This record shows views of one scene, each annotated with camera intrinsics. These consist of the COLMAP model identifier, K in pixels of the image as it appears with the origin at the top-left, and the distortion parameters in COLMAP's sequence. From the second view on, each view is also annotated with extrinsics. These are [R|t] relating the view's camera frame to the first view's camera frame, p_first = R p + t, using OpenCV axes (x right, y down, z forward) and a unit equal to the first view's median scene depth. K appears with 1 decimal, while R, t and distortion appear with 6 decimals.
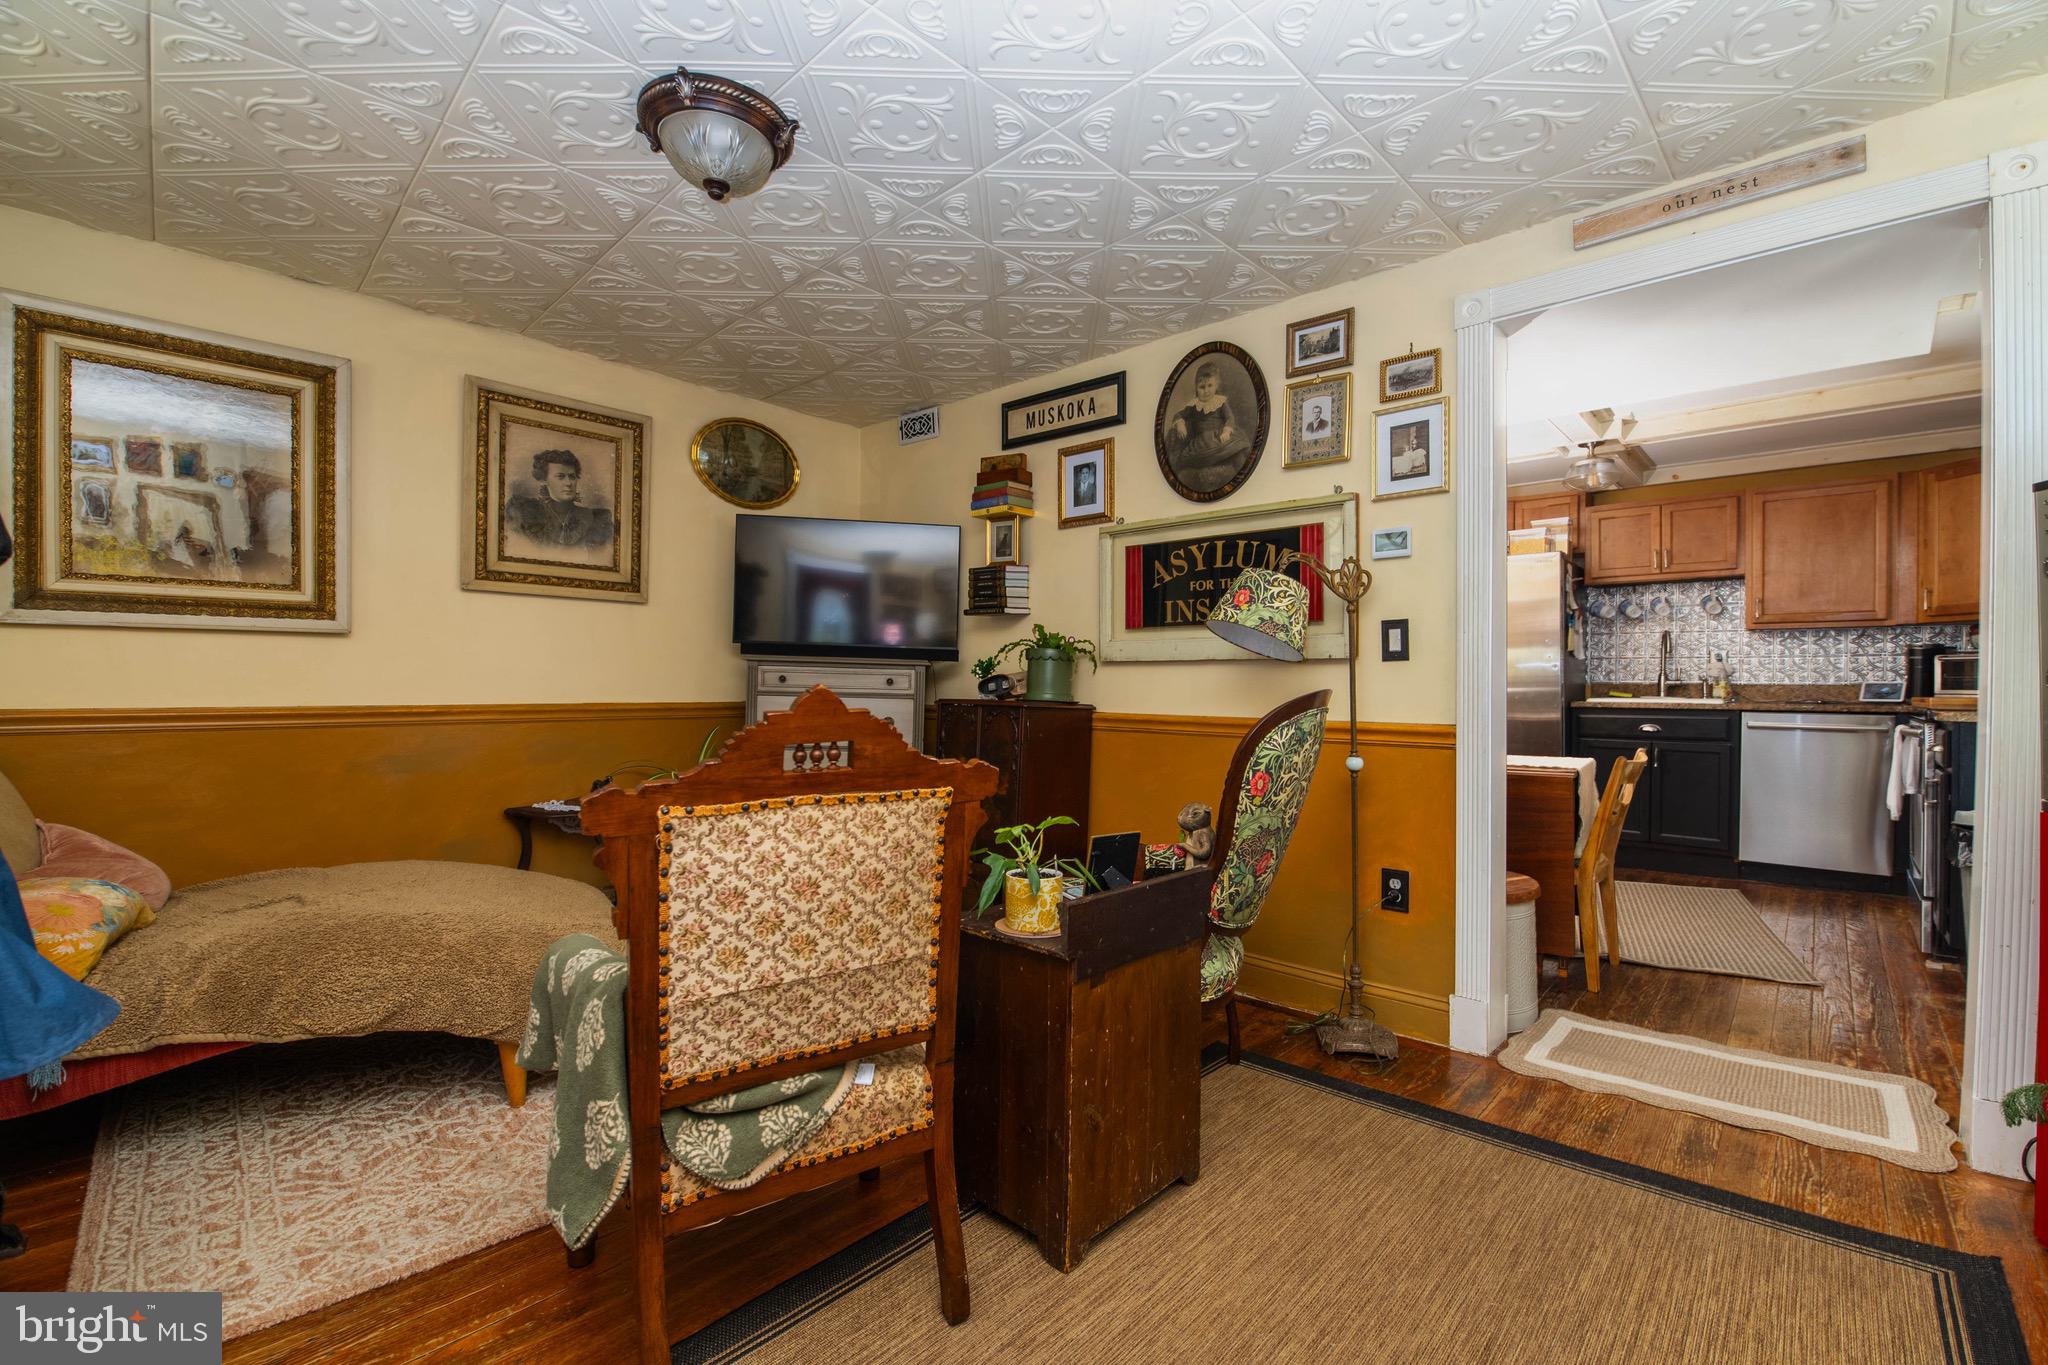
lens RADIAL K [[927.7, 0, 1022.0], [0, 927.7, 686.3], [0, 0, 1]] dist [-0.002859, -0.000355]
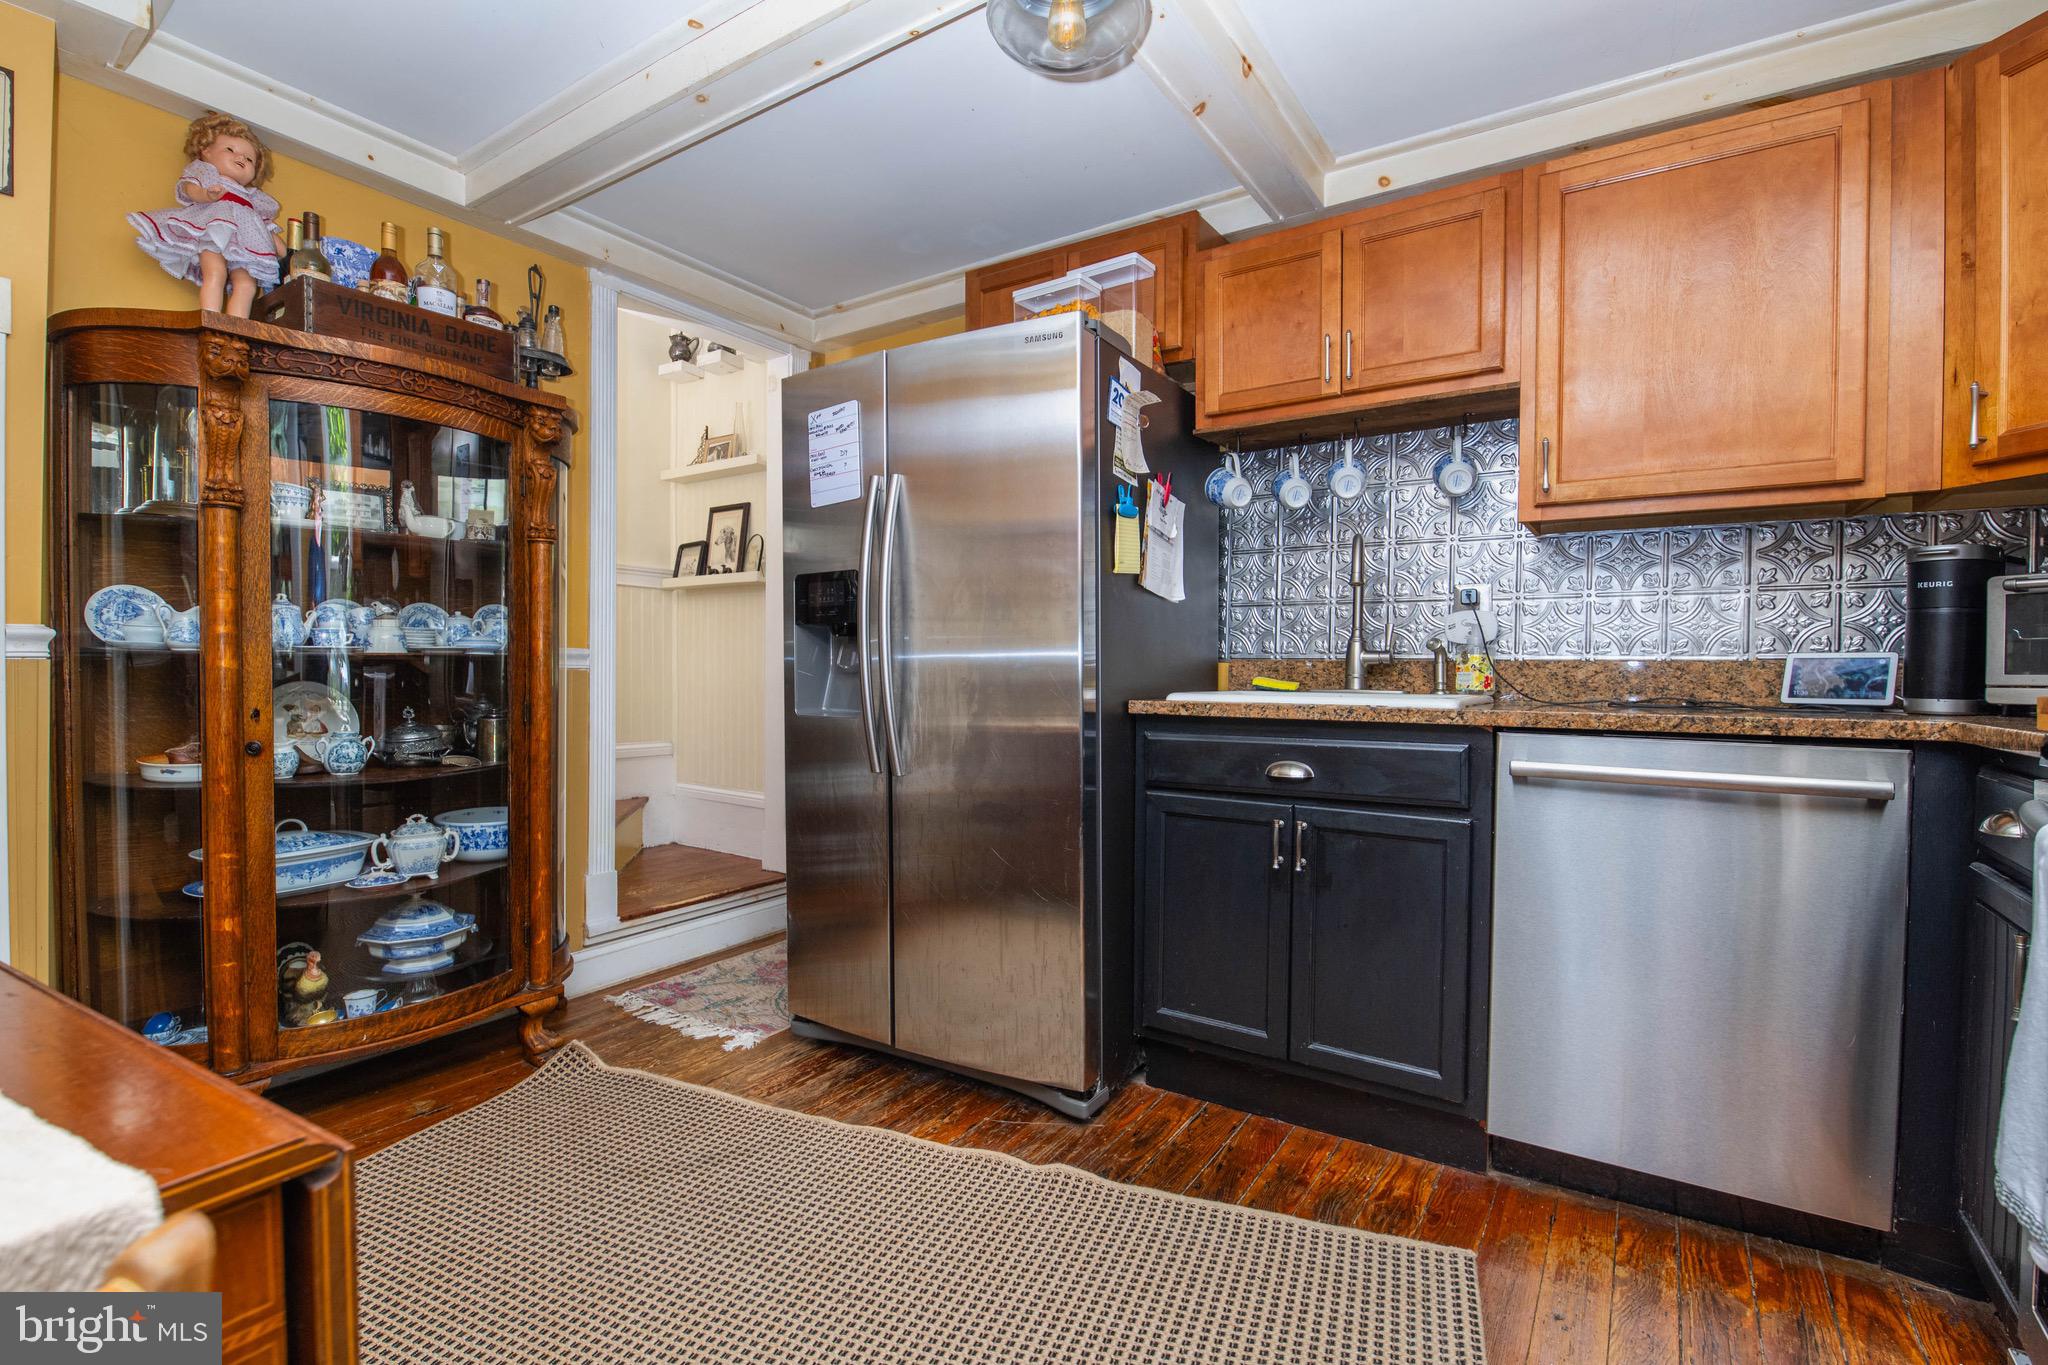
lens RADIAL K [[938.4, 0, 1020.3], [0, 938.4, 687.0], [0, 0, 1]] dist [-0.005248, -0.006281]
pose [[0.992366, 0.002619, 0.123301, 0.479846], [-0.004487, 0.999879, 0.014877, 0.004214], [-0.123247, -0.015316, 0.992258, 0.579089]]
